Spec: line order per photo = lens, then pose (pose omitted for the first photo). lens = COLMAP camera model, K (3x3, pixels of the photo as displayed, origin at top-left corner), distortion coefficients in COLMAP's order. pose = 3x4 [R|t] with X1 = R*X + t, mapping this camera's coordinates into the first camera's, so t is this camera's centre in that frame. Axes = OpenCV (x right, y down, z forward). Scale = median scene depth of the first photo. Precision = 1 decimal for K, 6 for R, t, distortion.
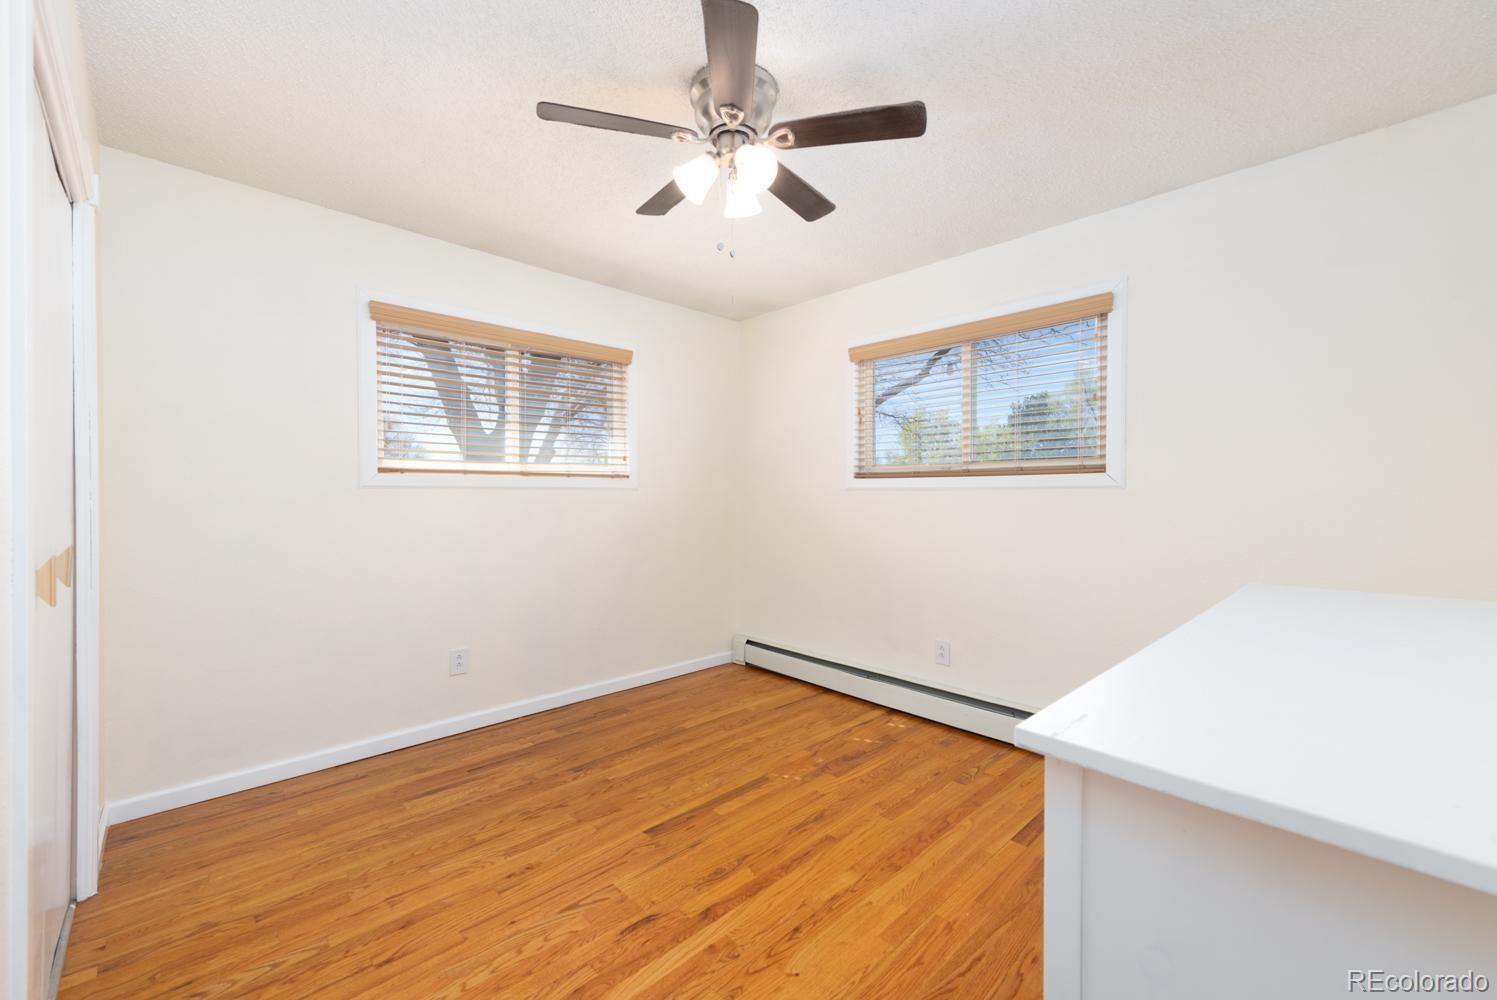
lens RADIAL K [[597.6, 0, 748.5], [0, 597.6, 500.0], [0, 0, 1]] dist [-0.000427, -0.000041]
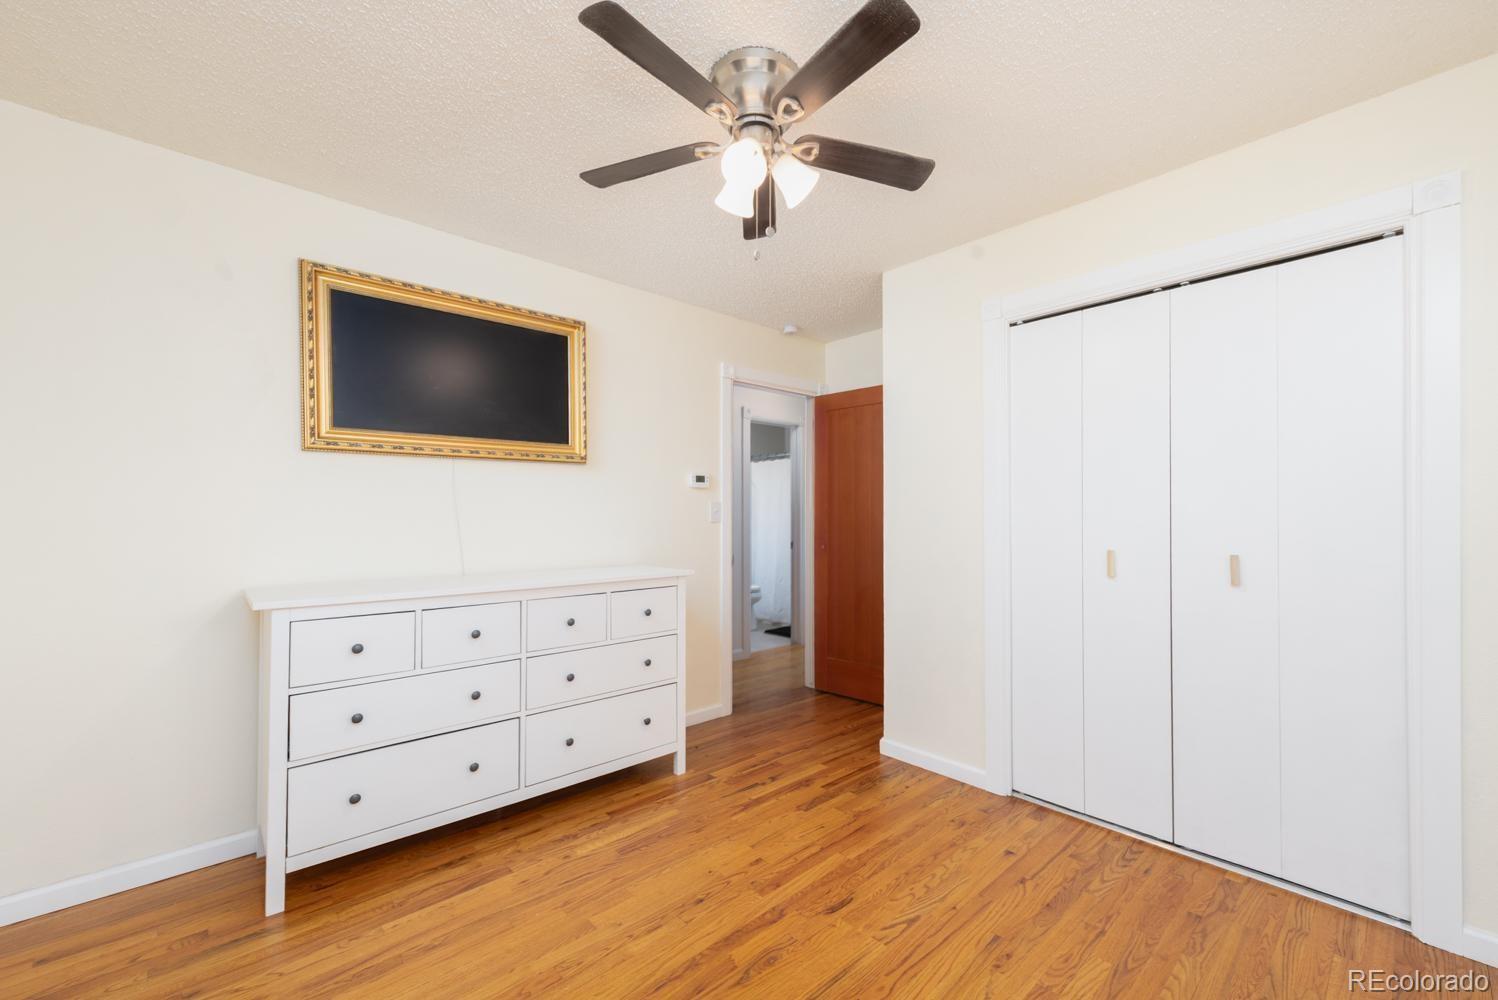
lens RADIAL K [[598.0, 0, 749.0], [0, 598.0, 500.0], [0, 0, 1]] dist [-0.000427, -0.000041]
pose [[-0.998703, 0.000637, 0.050918, -0.067730], [-0.000146, 0.999882, -0.015375, -0.033481], [-0.050921, -0.015363, -0.998584, 2.054859]]
